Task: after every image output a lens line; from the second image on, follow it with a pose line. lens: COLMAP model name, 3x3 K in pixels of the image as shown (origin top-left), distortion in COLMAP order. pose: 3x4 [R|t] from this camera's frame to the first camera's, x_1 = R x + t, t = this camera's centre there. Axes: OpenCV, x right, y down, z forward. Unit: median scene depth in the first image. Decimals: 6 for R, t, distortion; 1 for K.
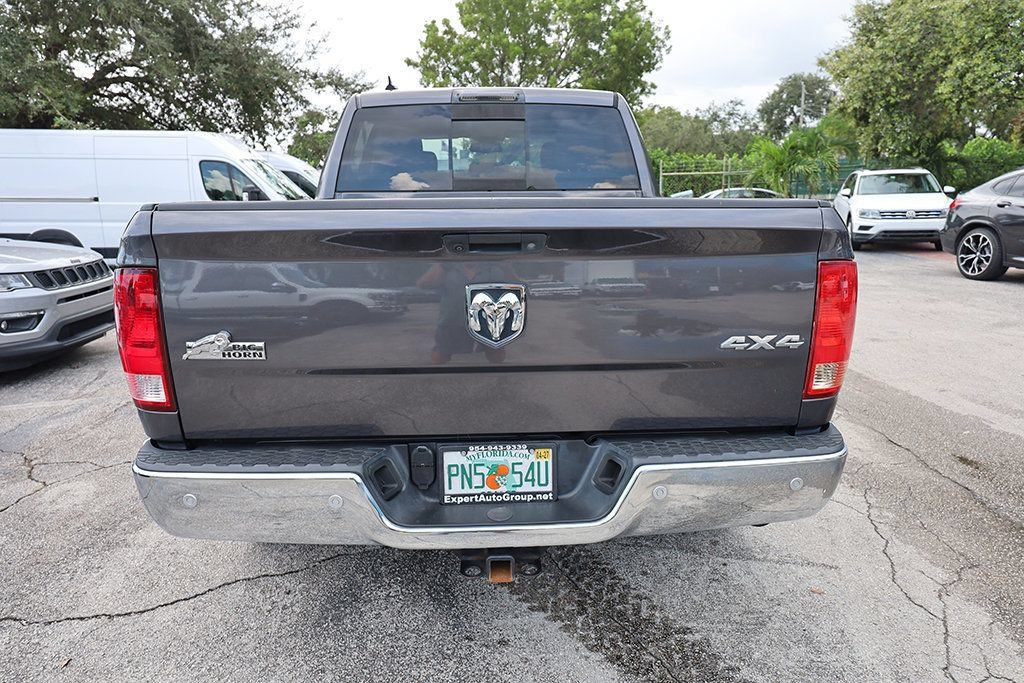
lens RADIAL K [[634.7, 0, 513.3], [0, 634.7, 342.7], [0, 0, 1]] dist [0.004939, -0.002140]
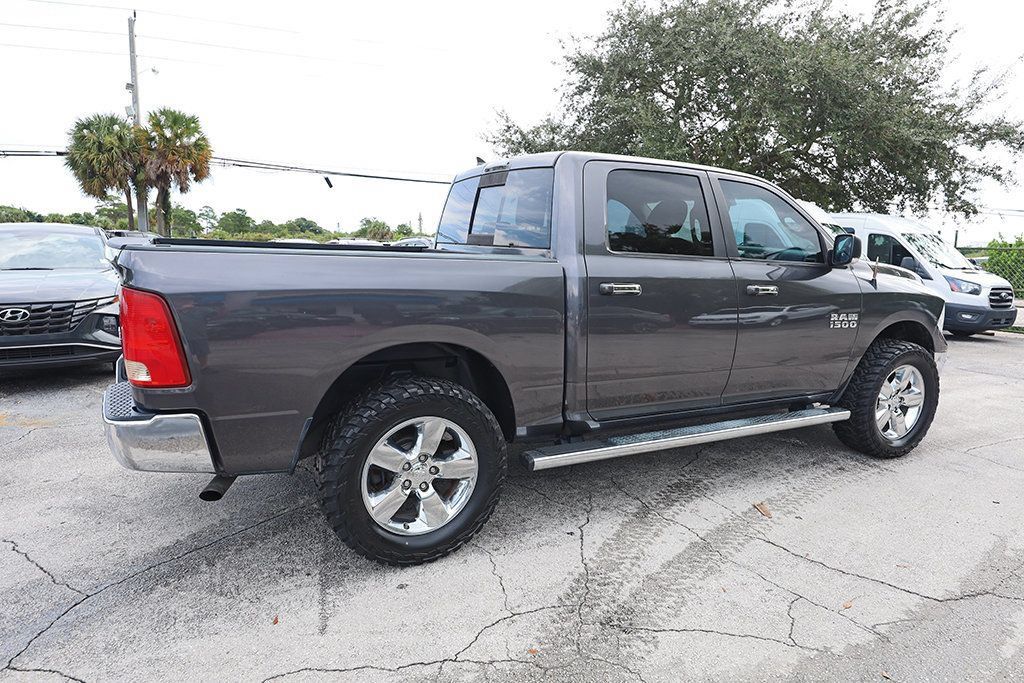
lens RADIAL K [[634.7, 0, 513.8], [0, 634.7, 337.3], [0, 0, 1]] dist [0.004939, -0.002140]
pose [[0.427618, 0.150578, -0.891330, 1.454023], [-0.245516, 0.968310, 0.045796, -0.193032], [0.869980, 0.199253, 0.451036, 0.756525]]
